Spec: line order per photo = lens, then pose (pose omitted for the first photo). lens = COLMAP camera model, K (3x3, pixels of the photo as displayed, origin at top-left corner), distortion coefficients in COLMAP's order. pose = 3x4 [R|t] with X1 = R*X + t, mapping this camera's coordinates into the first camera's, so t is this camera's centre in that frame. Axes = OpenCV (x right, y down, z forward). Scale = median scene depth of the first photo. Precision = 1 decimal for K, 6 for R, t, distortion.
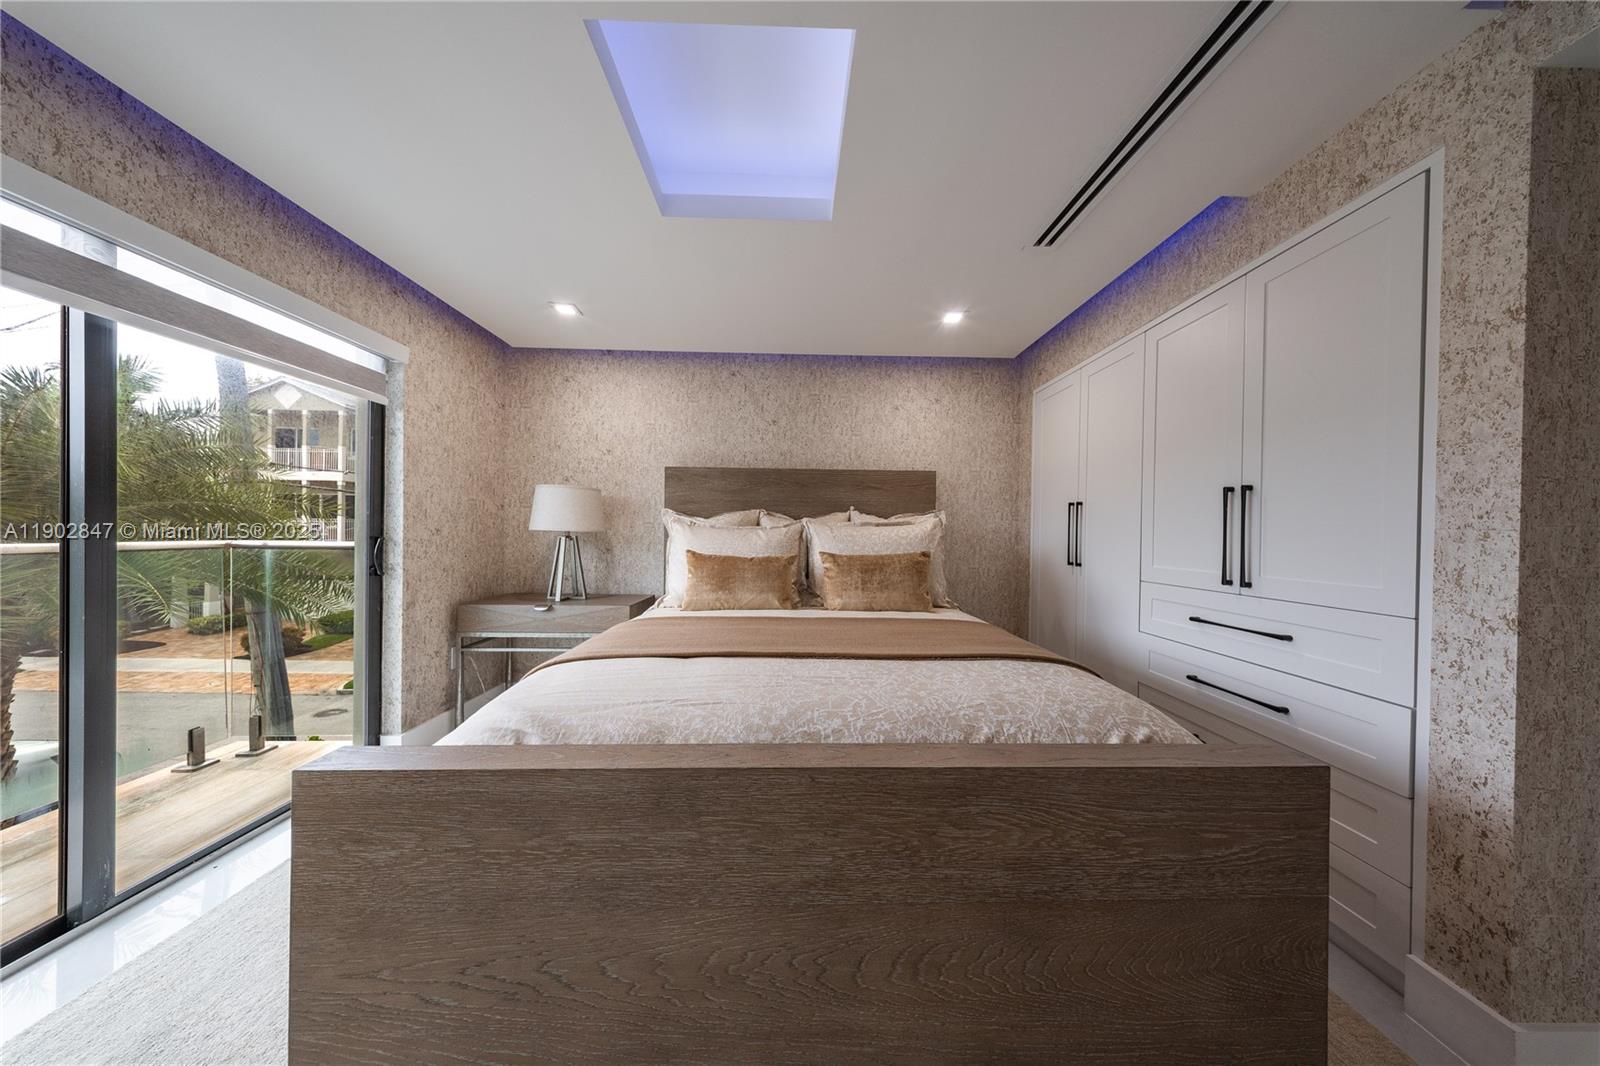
lens RADIAL K [[466.3, 0, 805.4], [0, 466.3, 536.1], [0, 0, 1]] dist [0.004396, -0.000793]
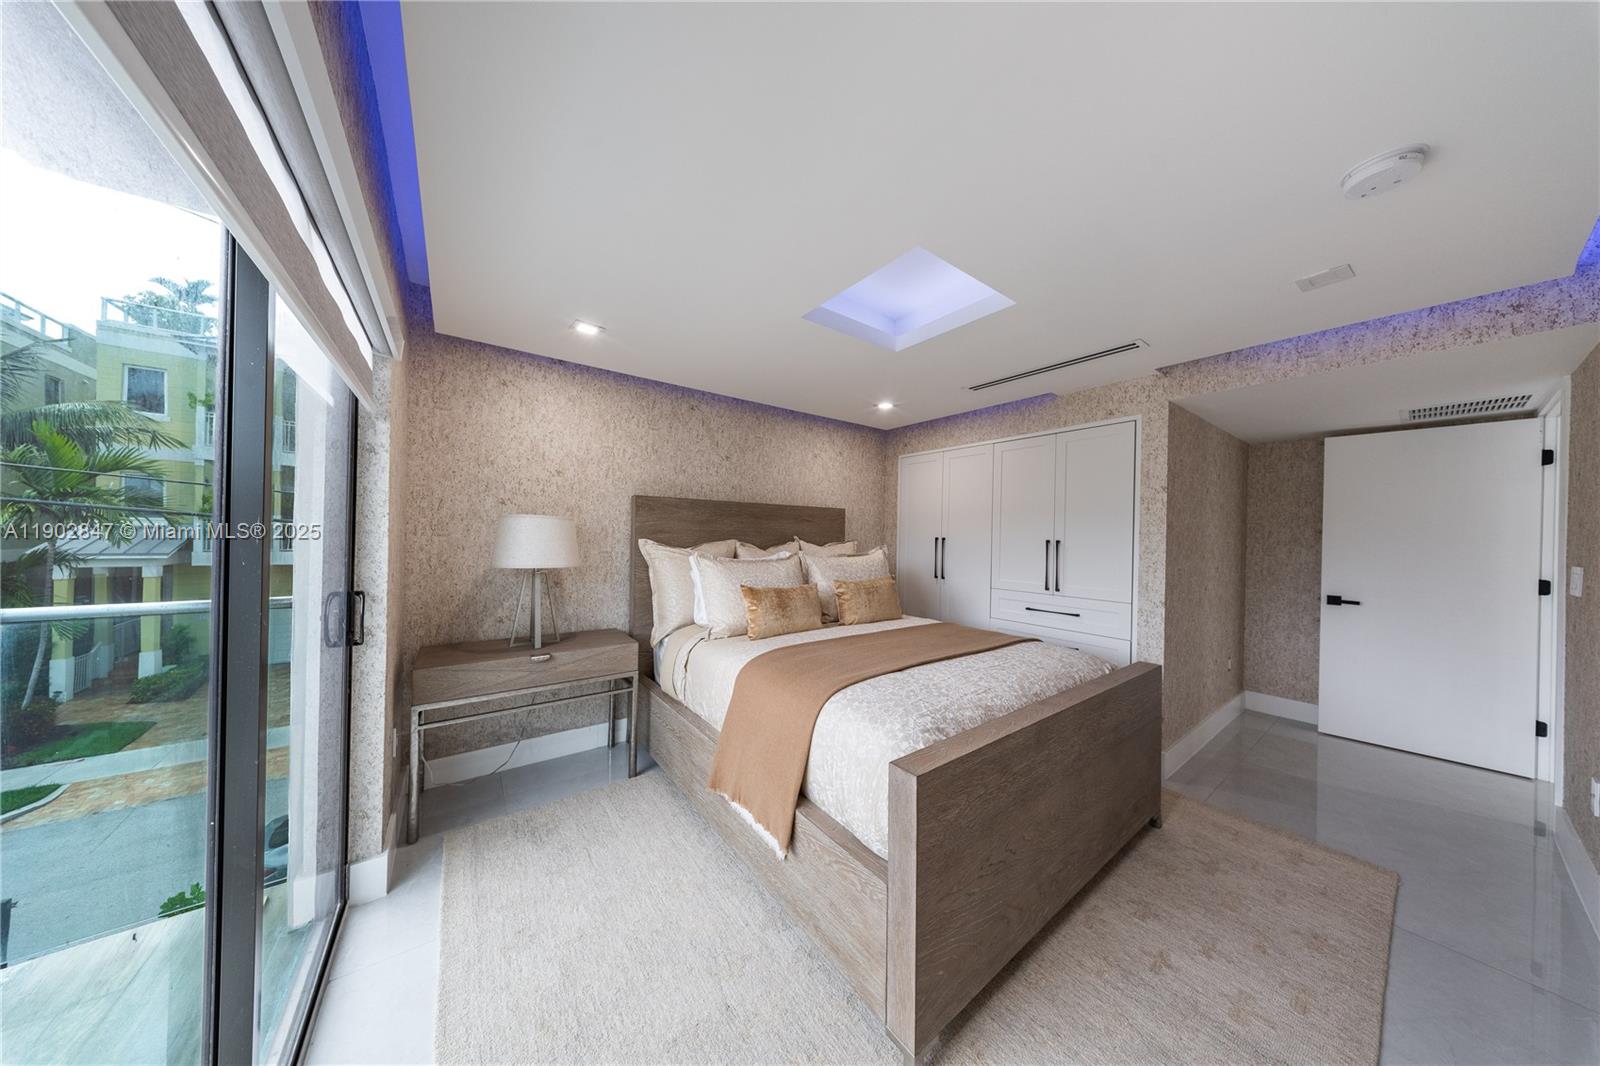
lens RADIAL K [[466.3, 0, 806.8], [0, 466.3, 536.6], [0, 0, 1]] dist [0.004396, -0.000793]
pose [[0.815107, 0.001402, 0.579309, -0.611613], [-0.003739, 0.999989, 0.002841, -0.071369], [-0.579299, -0.004482, 0.815103, -0.000459]]
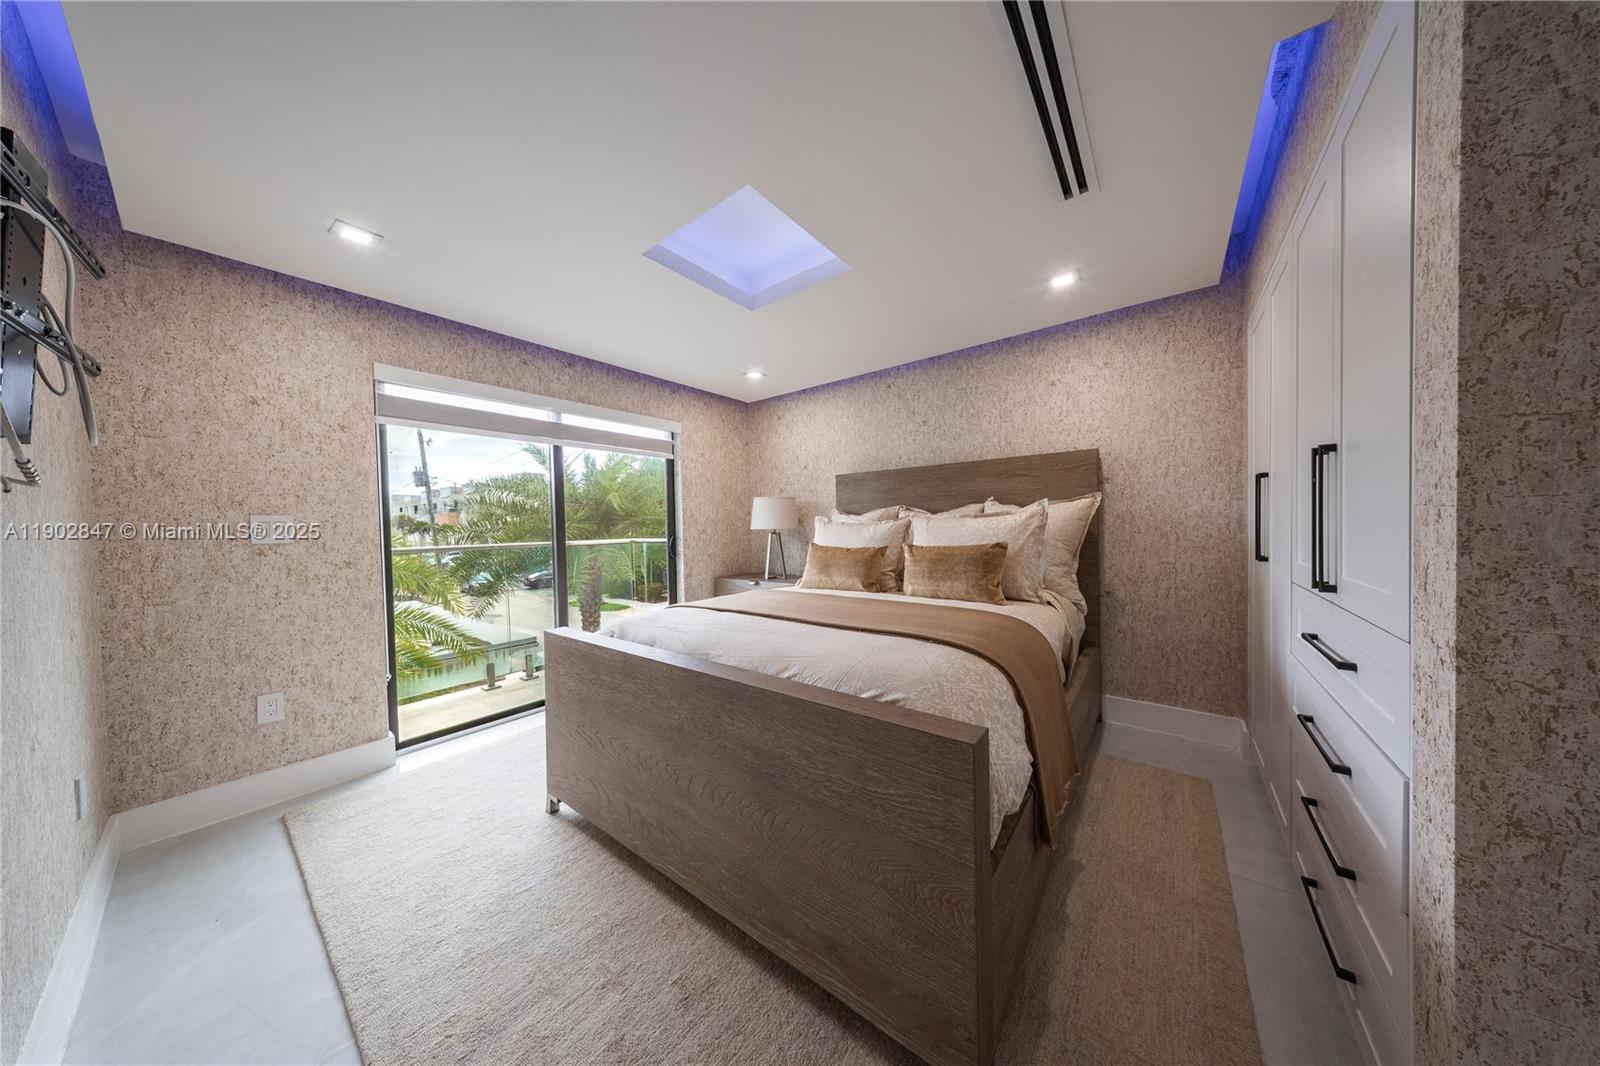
lens RADIAL K [[466.3, 0, 802.9], [0, 466.3, 536.3], [0, 0, 1]] dist [0.004396, -0.000793]
pose [[0.770153, -0.014415, -0.637696, 0.445328], [0.026048, 0.999621, 0.008862, 0.000342], [0.637327, -0.023435, 0.770237, -0.014143]]
